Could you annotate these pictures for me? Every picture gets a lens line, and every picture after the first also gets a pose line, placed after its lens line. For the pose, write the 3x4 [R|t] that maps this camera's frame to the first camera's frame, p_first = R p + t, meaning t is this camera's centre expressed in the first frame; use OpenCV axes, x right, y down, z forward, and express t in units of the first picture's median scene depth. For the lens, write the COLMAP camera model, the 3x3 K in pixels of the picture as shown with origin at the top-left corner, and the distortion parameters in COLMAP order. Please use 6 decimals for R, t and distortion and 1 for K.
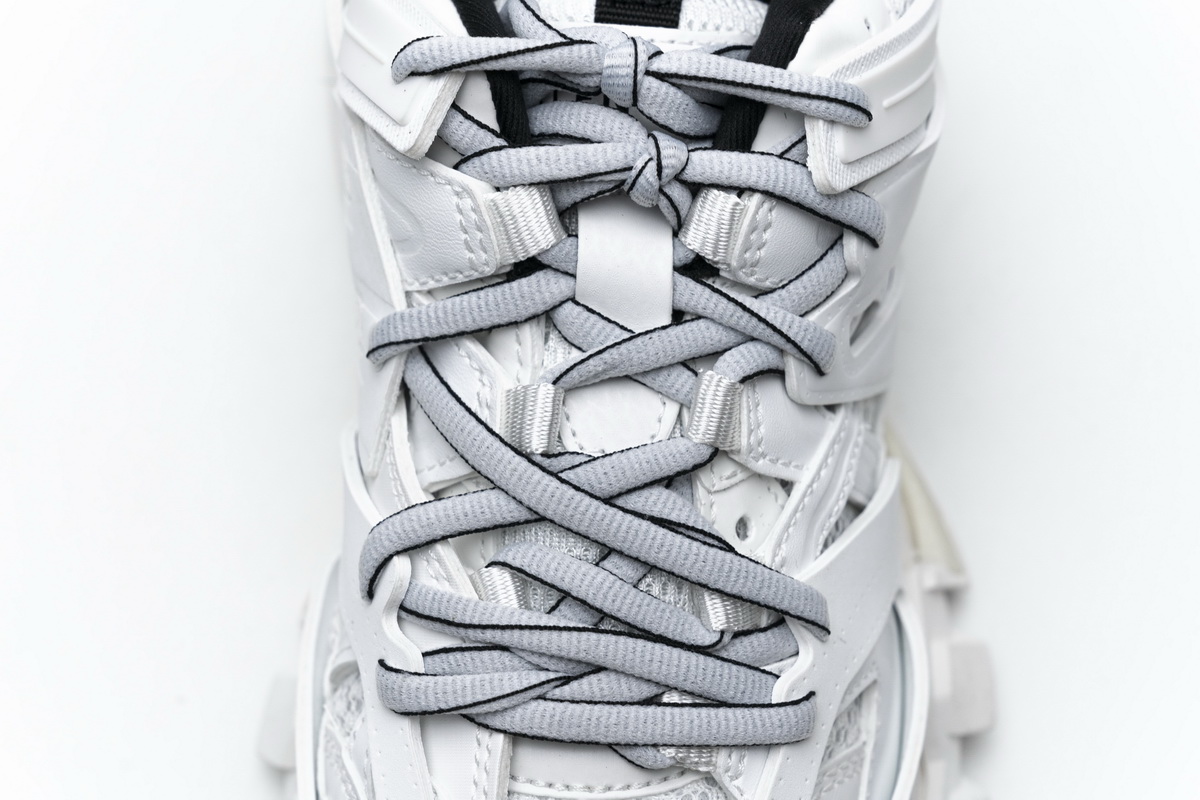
lens RADIAL K [[2349.1, 0, 600.0], [0, 2349.1, 400.0], [0, 0, 1]] dist [0.011040, -0.114289]
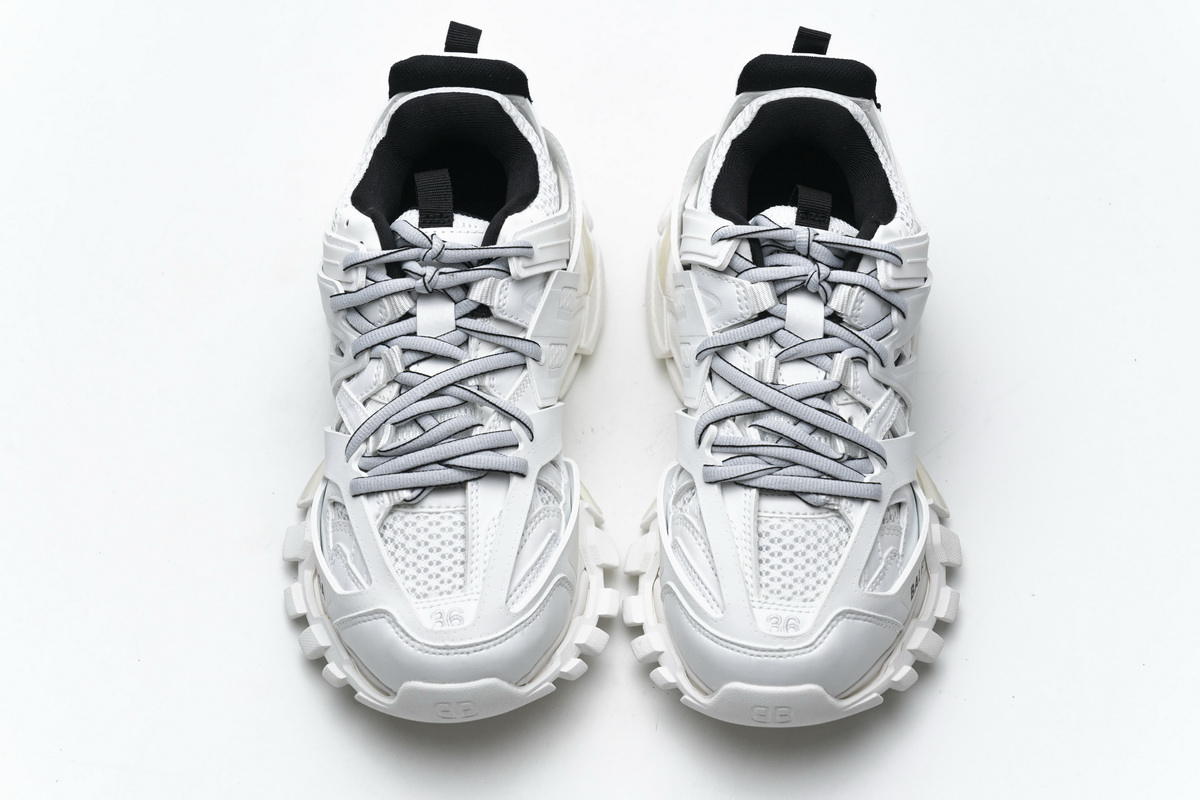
lens RADIAL K [[2349.1, 0, 600.0], [0, 2349.1, 400.0], [0, 0, 1]] dist [0.011040, -0.114289]
pose [[0.999676, 0.020289, -0.015393, -0.166609], [-0.023634, 0.964251, -0.263933, 0.697797], [0.009488, 0.264211, 0.964418, -1.392224]]
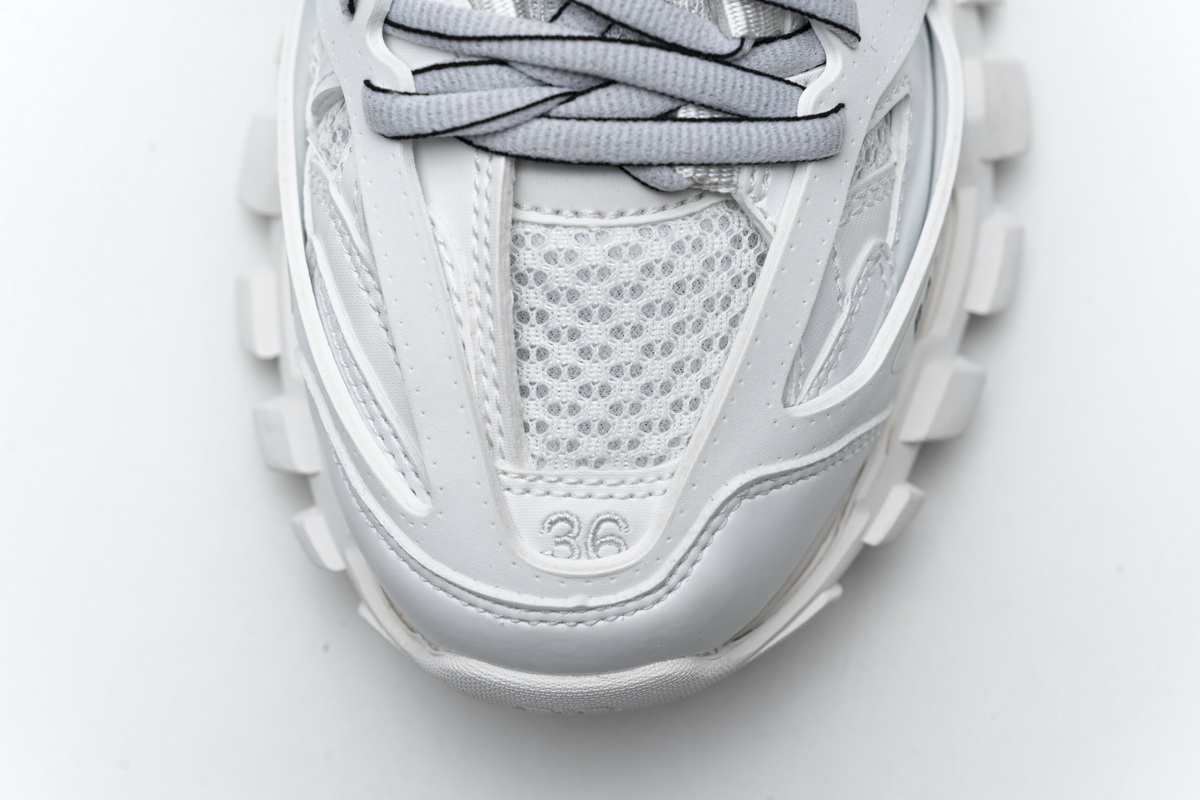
lens RADIAL K [[2349.1, 0, 600.0], [0, 2349.1, 400.0], [0, 0, 1]] dist [0.011040, -0.114289]
pose [[0.999661, -0.025877, 0.002778, -0.008887], [0.024707, 0.977135, 0.211177, 0.041909], [-0.008179, -0.211037, 0.977444, 0.085878]]
